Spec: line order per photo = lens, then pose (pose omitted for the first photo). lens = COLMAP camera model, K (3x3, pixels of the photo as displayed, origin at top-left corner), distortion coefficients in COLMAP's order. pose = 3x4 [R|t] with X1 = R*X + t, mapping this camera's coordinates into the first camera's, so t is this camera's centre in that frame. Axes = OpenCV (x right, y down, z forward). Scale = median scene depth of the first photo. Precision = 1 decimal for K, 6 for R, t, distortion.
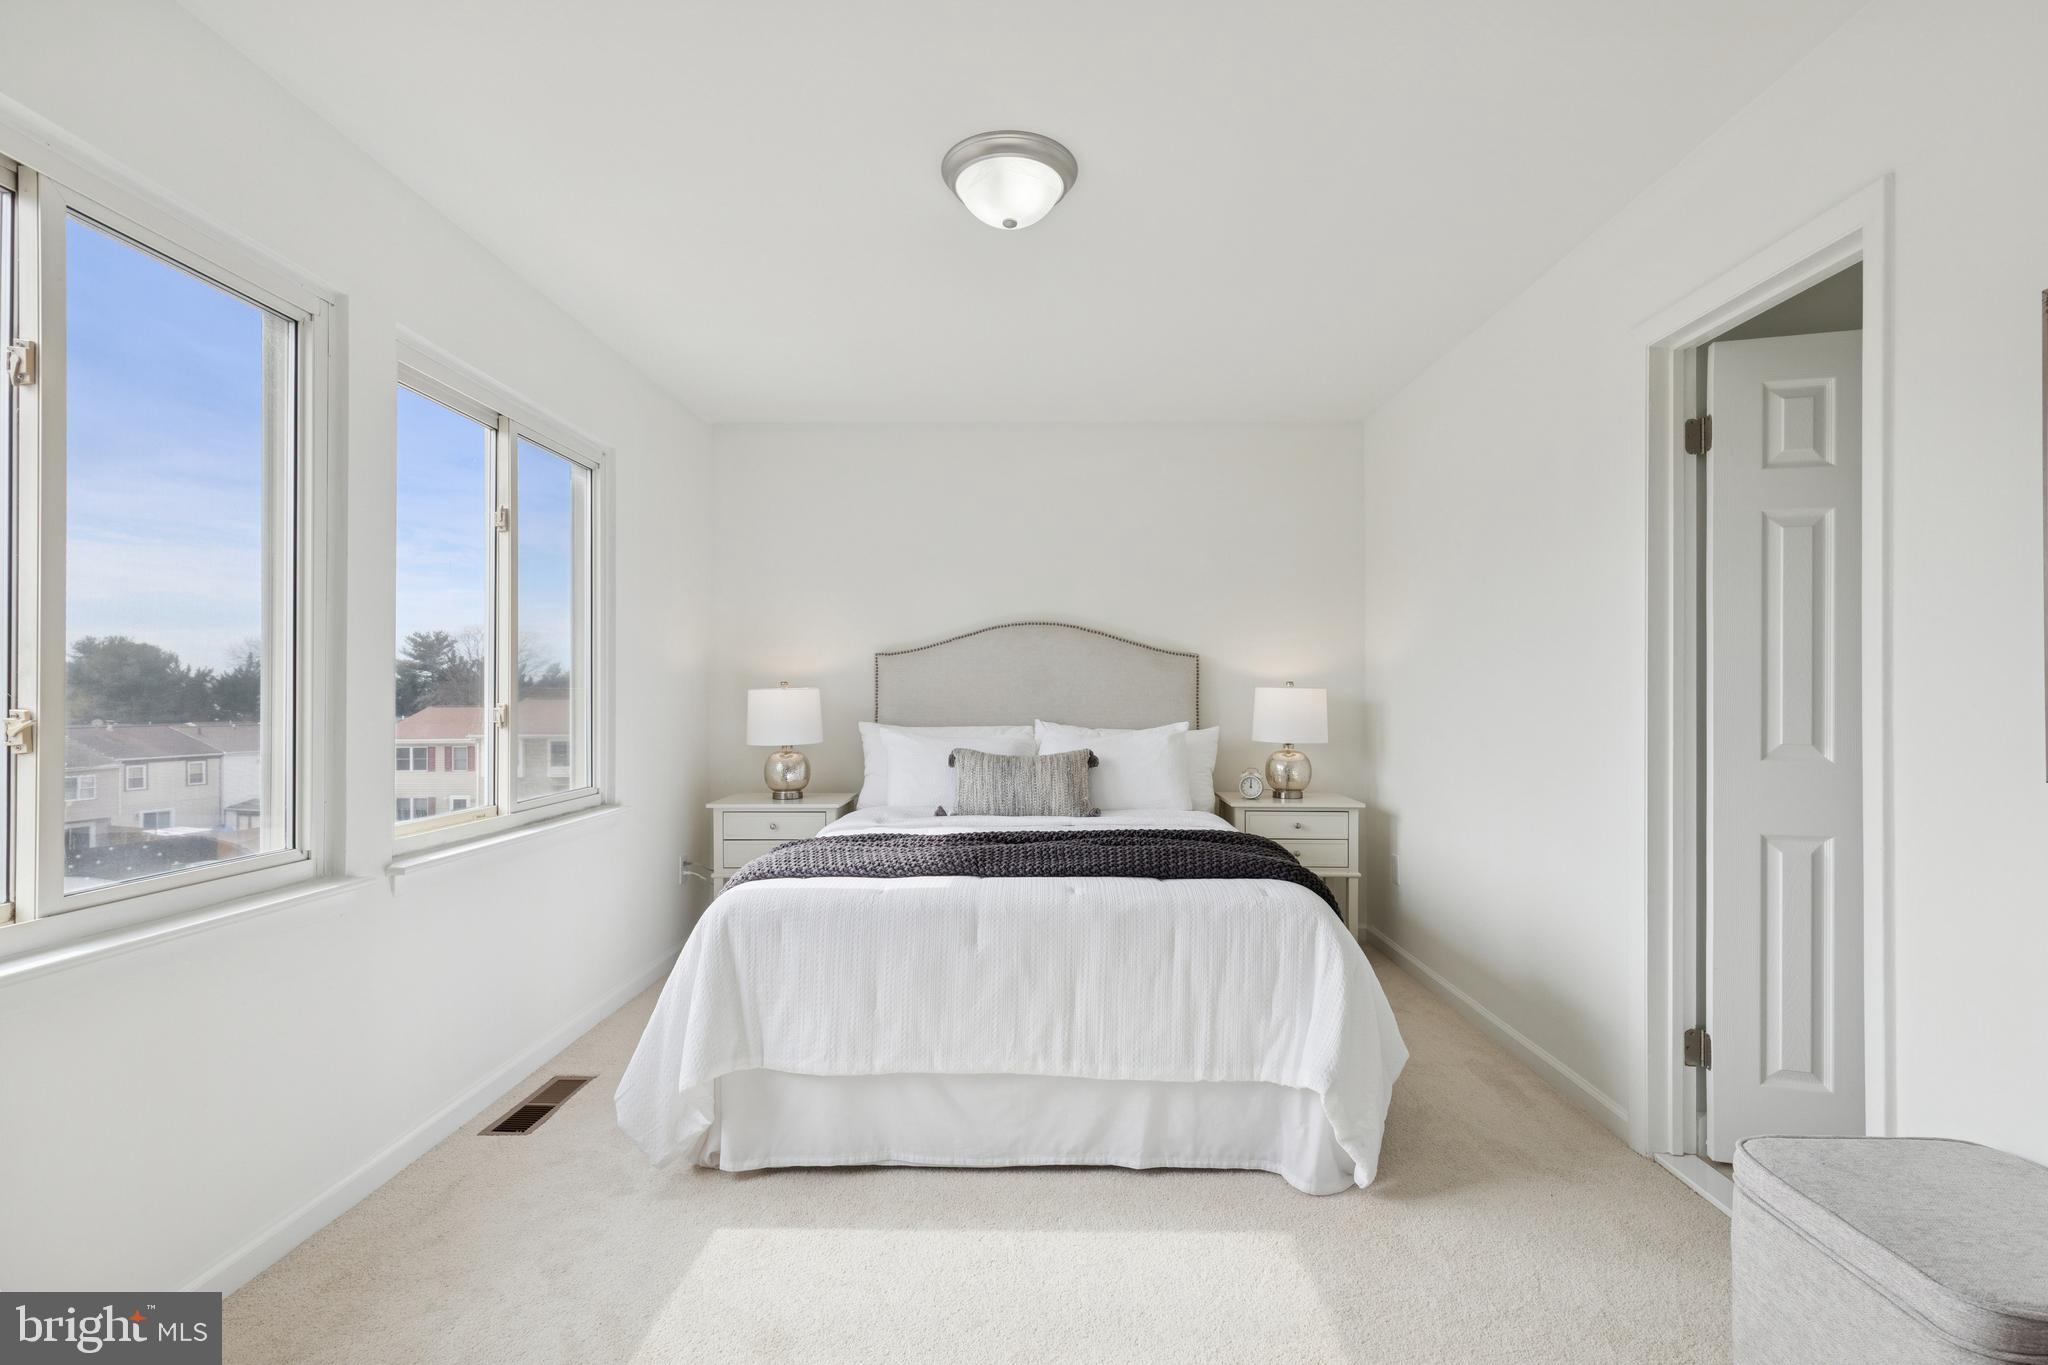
lens RADIAL K [[938.8, 0, 1039.5], [0, 938.8, 674.4], [0, 0, 1]] dist [0.011782, -0.003195]
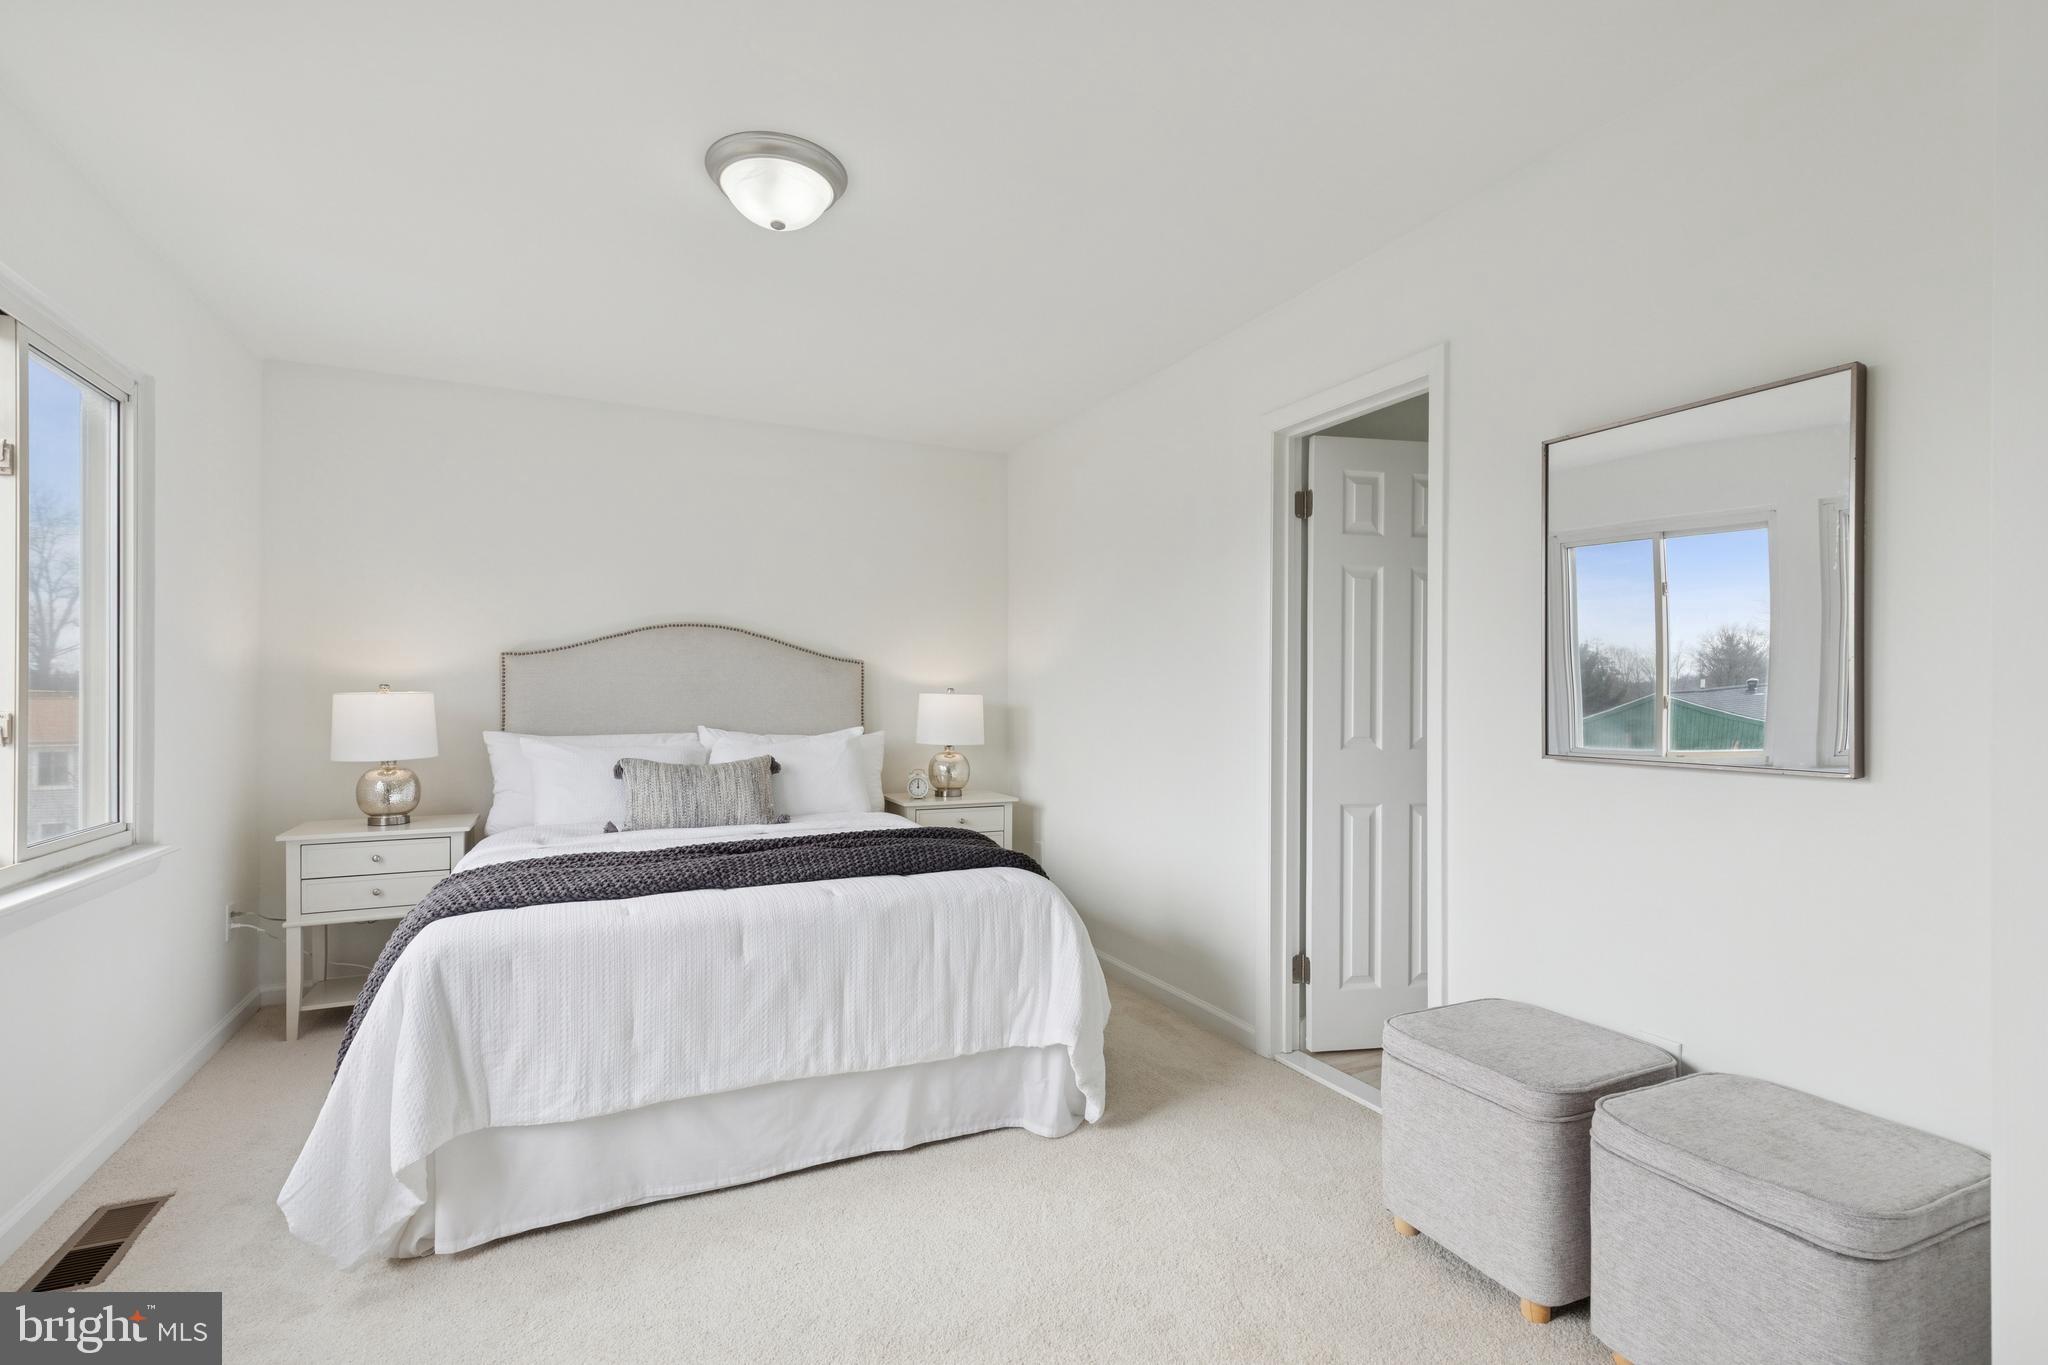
lens RADIAL K [[938.8, 0, 1029.9], [0, 938.8, 680.0], [0, 0, 1]] dist [0.011782, -0.003195]
pose [[0.896703, 0.010112, 0.442516, -0.229702], [-0.010532, 0.999943, -0.001507, -0.001481], [-0.442506, -0.003309, 0.896759, -0.008291]]
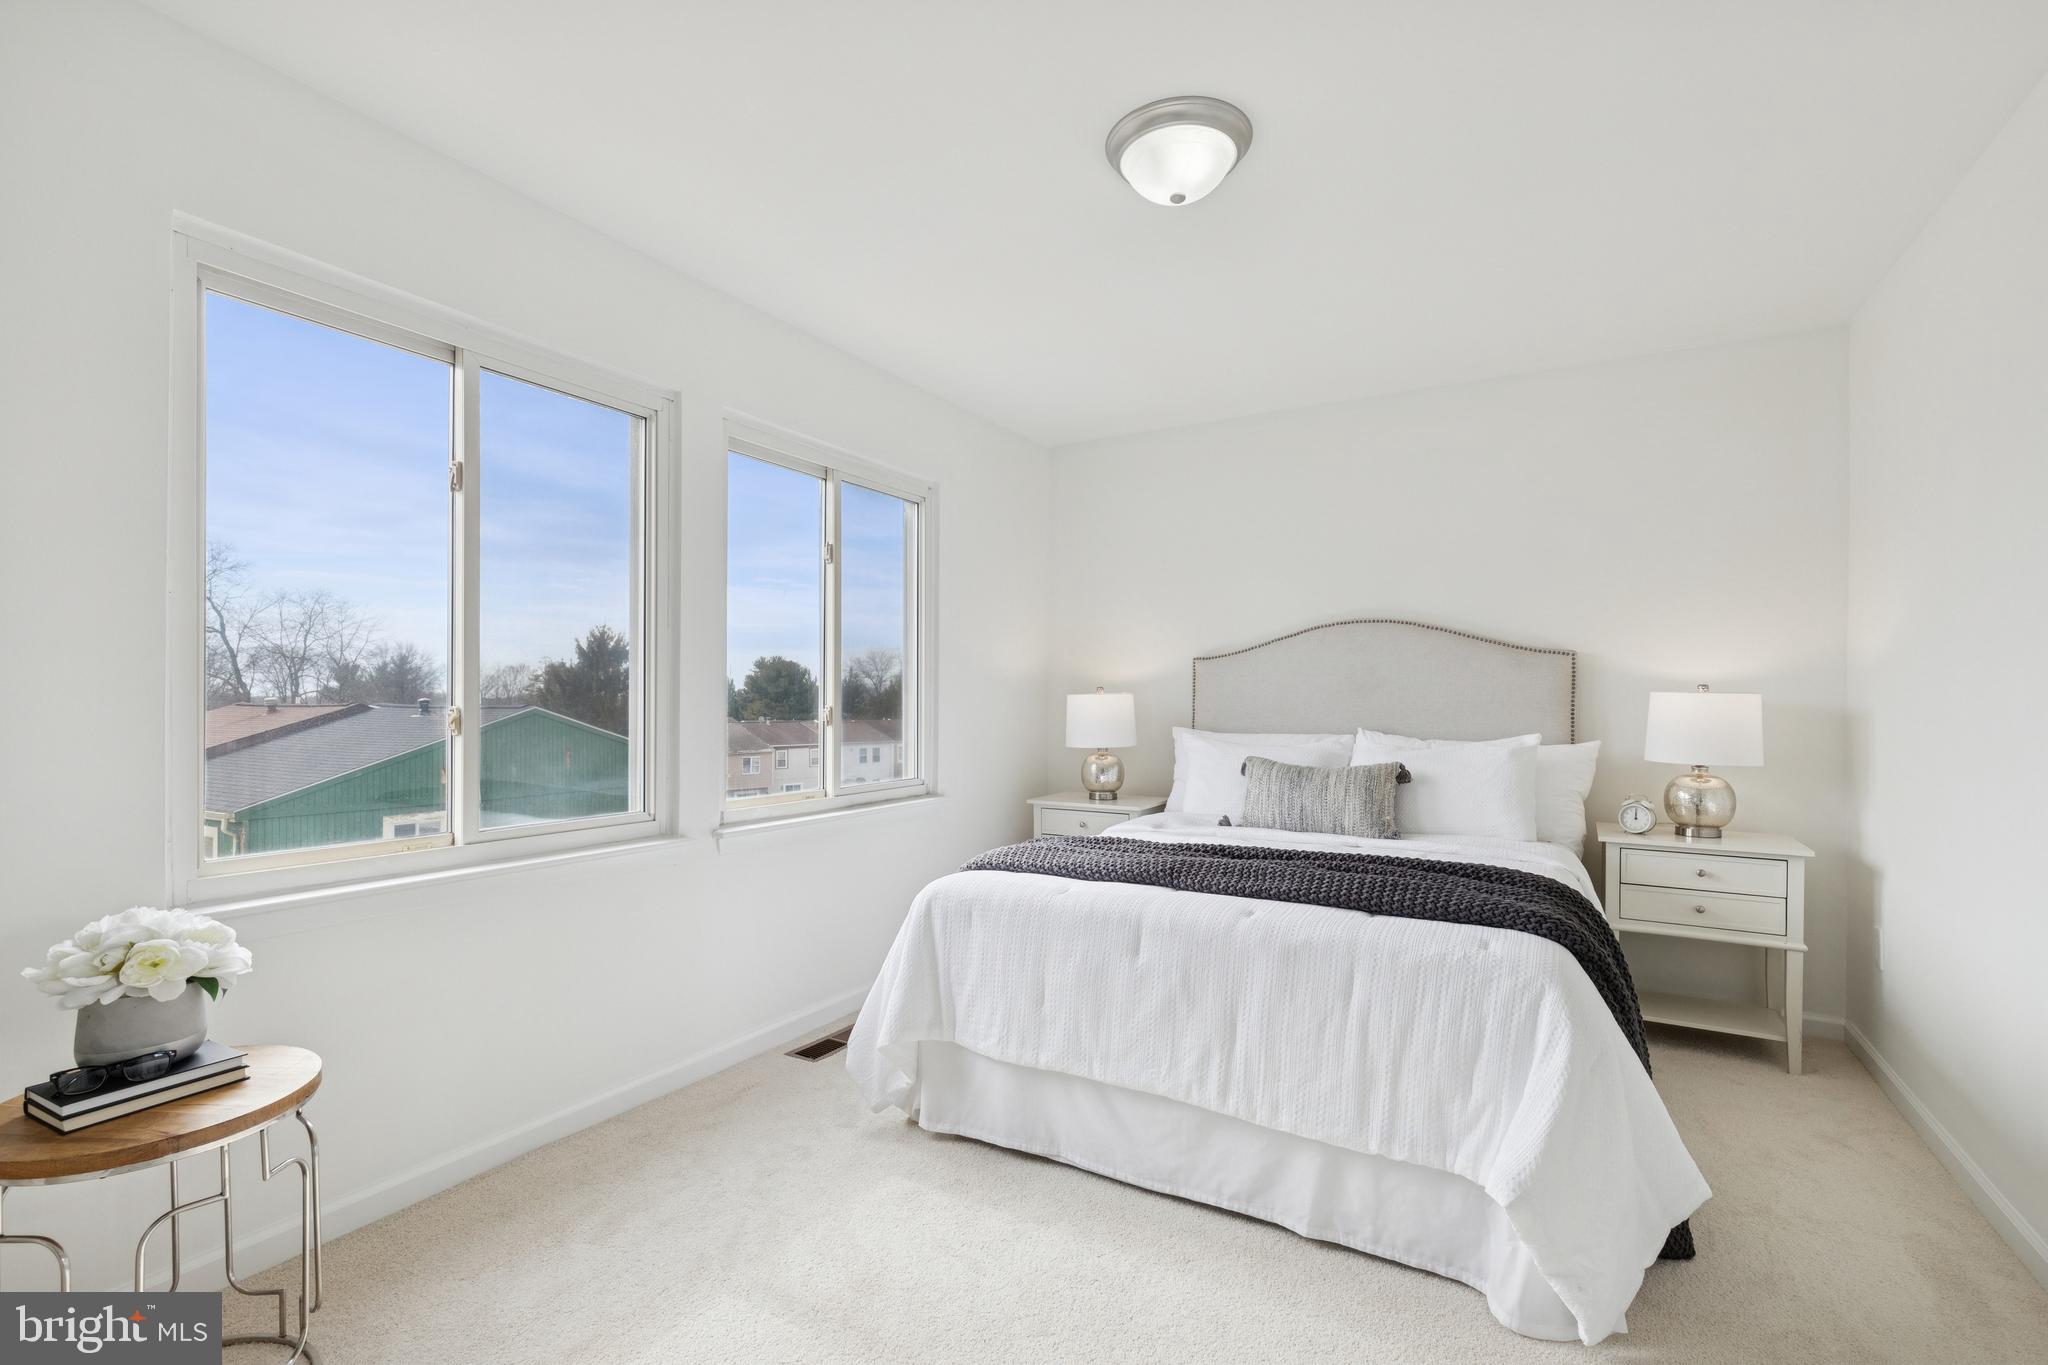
lens RADIAL K [[938.8, 0, 1016.2], [0, 938.8, 687.9], [0, 0, 1]] dist [0.011782, -0.003195]
pose [[0.863766, -0.003140, -0.503884, 0.305427], [0.007120, 0.999957, 0.005975, 0.003807], [0.503843, -0.008749, 0.863751, 0.101315]]
